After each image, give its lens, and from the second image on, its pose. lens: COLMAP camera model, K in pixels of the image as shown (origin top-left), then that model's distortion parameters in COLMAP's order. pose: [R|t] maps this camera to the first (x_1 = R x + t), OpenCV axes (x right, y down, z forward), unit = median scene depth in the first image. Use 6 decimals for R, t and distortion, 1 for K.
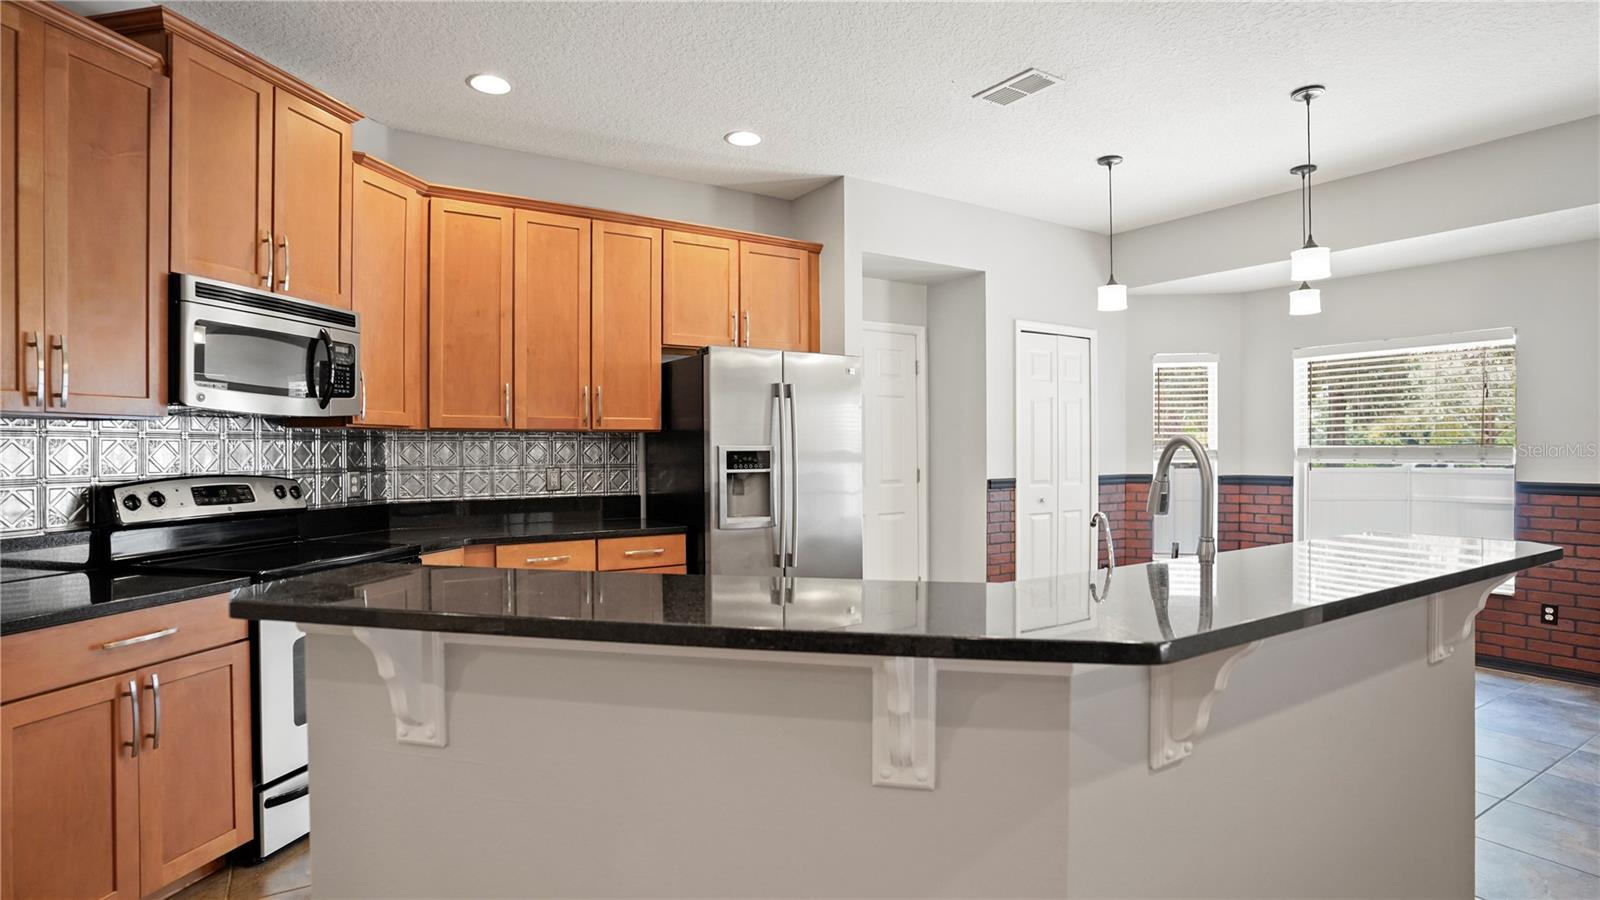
lens RADIAL K [[797.1, 0, 820.0], [0, 797.1, 449.8], [0, 0, 1]] dist [-0.059277, 0.014408]
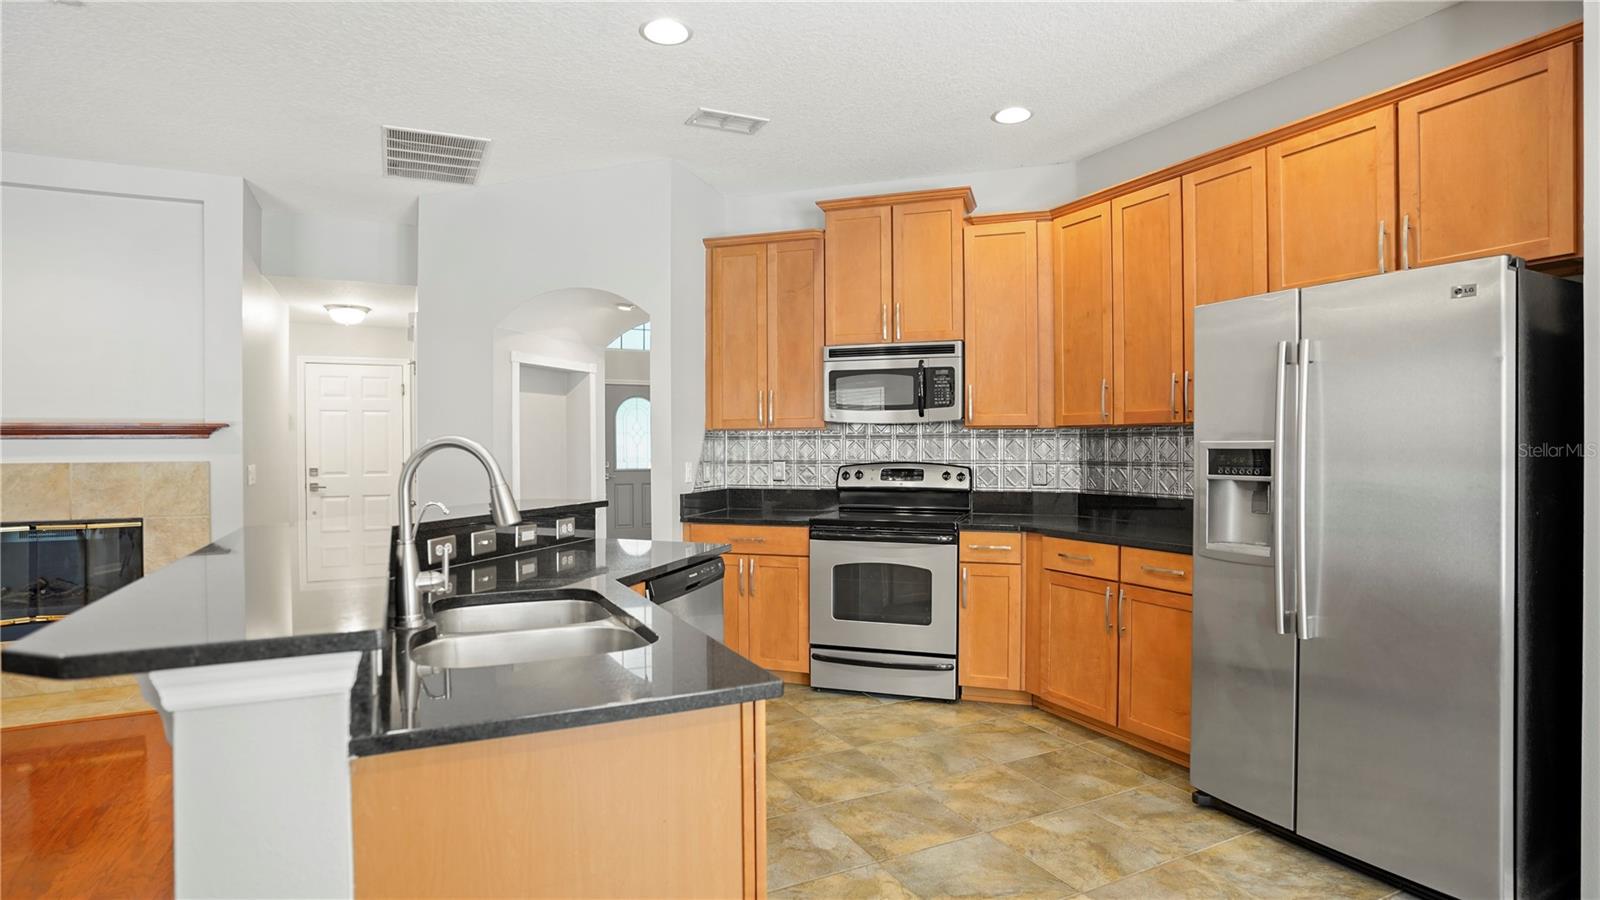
lens RADIAL K [[797.1, 0, 787.6], [0, 797.1, 452.9], [0, 0, 1]] dist [-0.059277, 0.014408]
pose [[-0.109436, 0.011448, -0.993928, 0.785218], [0.002538, 0.999934, 0.011238, -0.004156], [0.993991, -0.001293, -0.109457, 0.875677]]
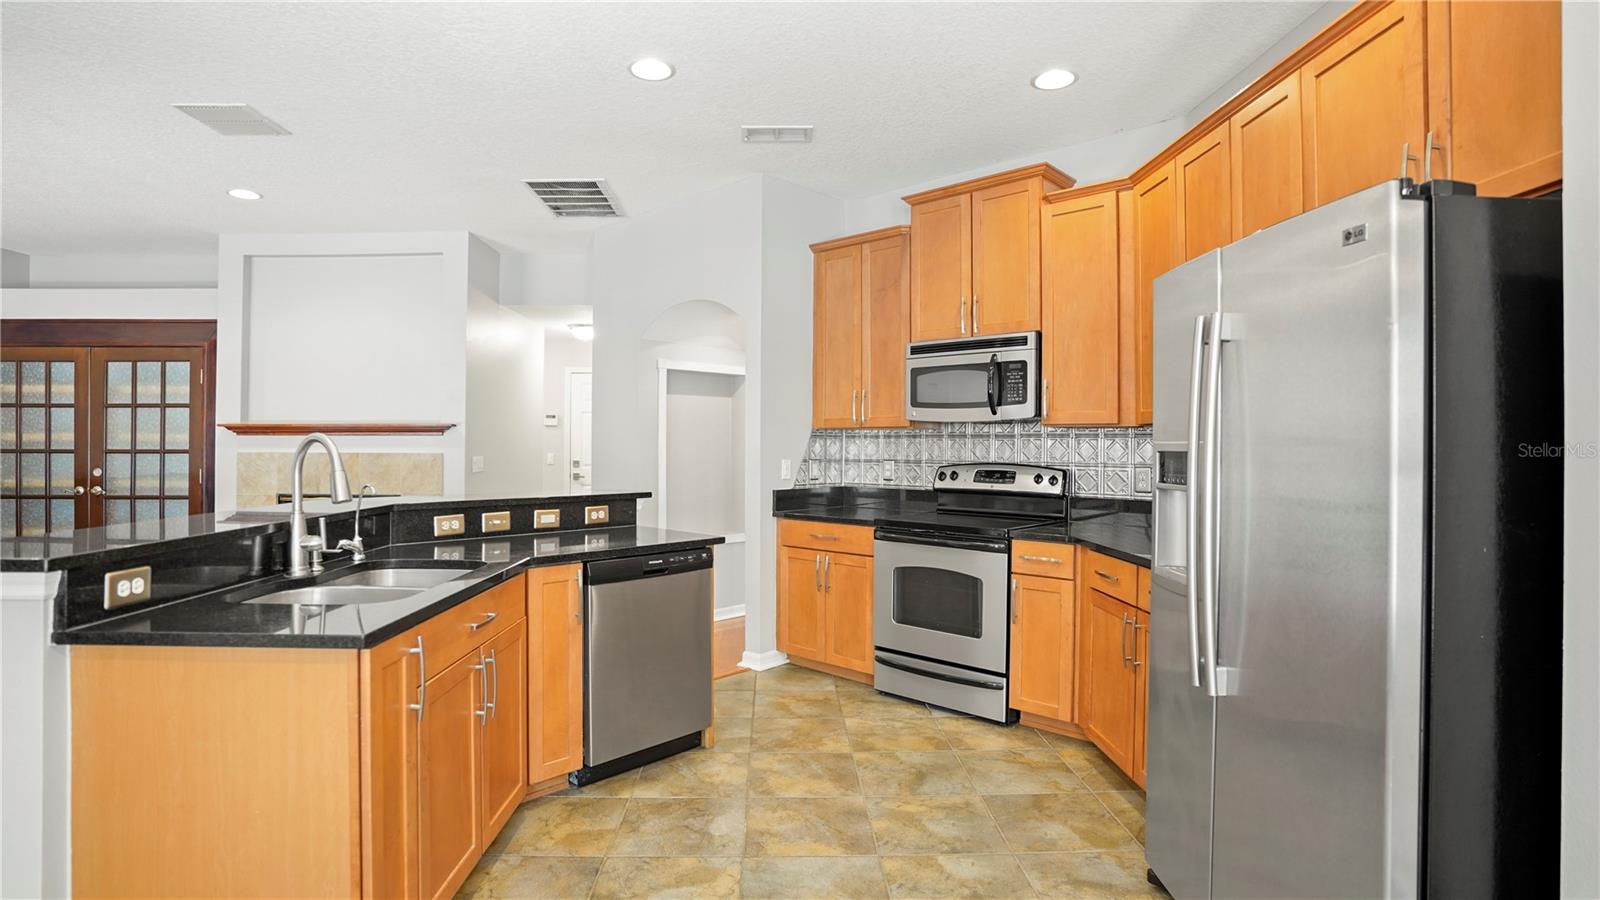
lens RADIAL K [[795.6, 0, 794.3], [0, 795.6, 437.0], [0, 0, 1]] dist [-0.074249, 0.033449]
pose [[-0.515726, -0.008251, -0.856714, 0.649900], [-0.004573, 0.999966, -0.006878, -0.004251], [0.856741, 0.000371, -0.515747, 1.337786]]
